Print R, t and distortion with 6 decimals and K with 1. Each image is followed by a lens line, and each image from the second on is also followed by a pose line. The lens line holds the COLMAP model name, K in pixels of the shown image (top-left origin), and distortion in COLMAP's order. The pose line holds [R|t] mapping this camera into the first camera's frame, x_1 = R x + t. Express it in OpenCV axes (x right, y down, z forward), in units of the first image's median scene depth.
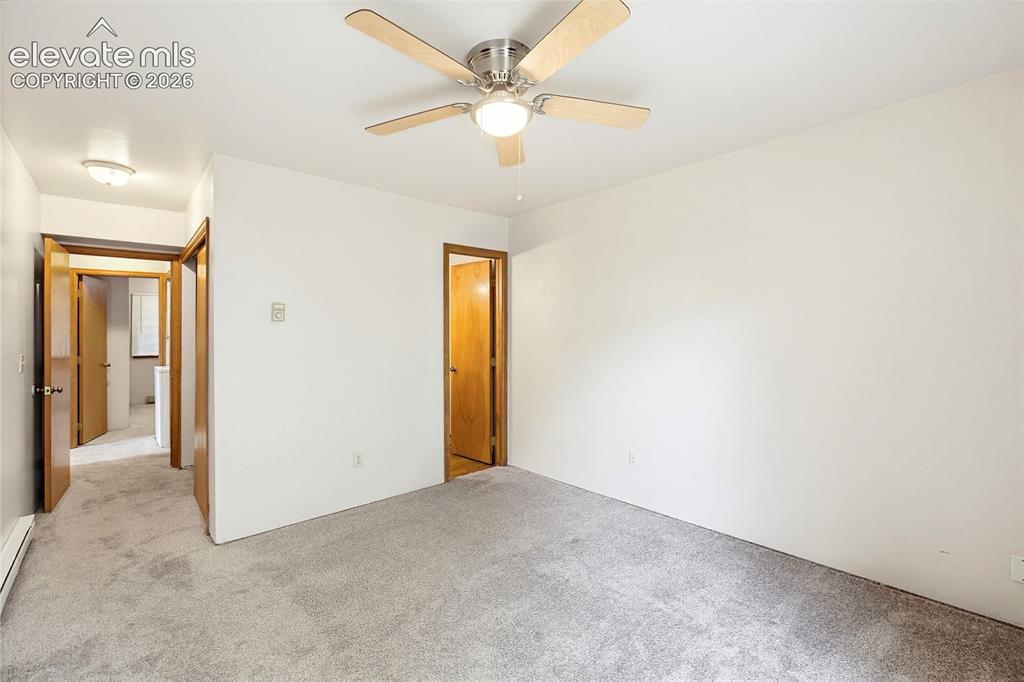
lens RADIAL K [[435.0, 0, 513.0], [0, 435.0, 337.7], [0, 0, 1]] dist [-0.027363, 0.009338]
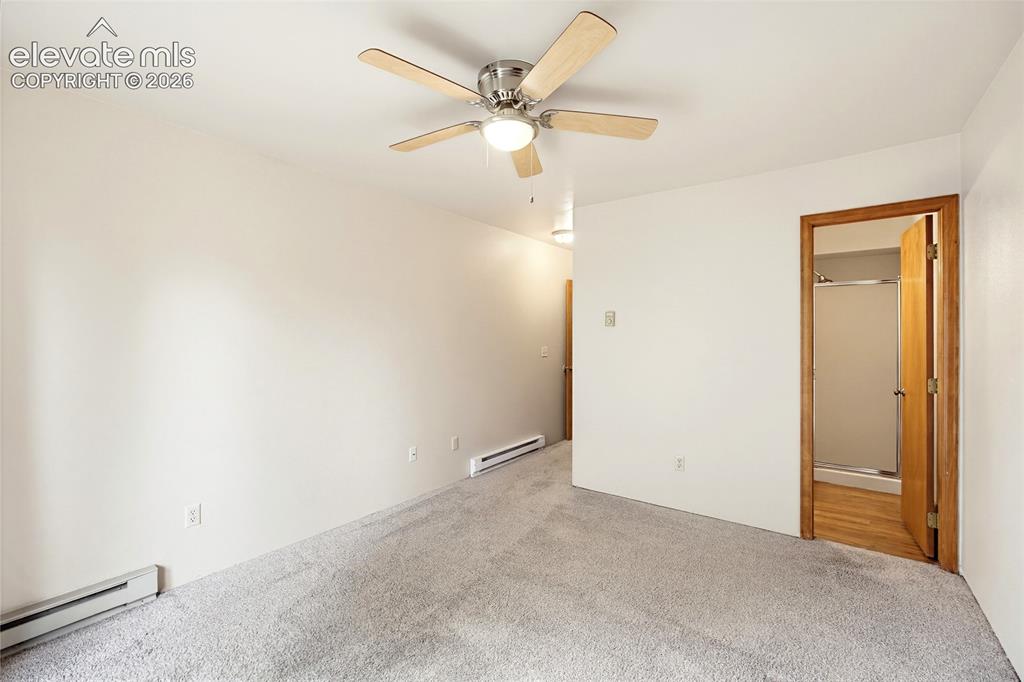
lens RADIAL K [[435.0, 0, 513.0], [0, 435.0, 337.7], [0, 0, 1]] dist [-0.027363, 0.009338]
pose [[0.191910, 0.010659, -0.981355, 0.530353], [-0.012467, 0.999887, 0.008422, -0.010545], [0.981333, 0.010618, 0.192021, 0.419515]]
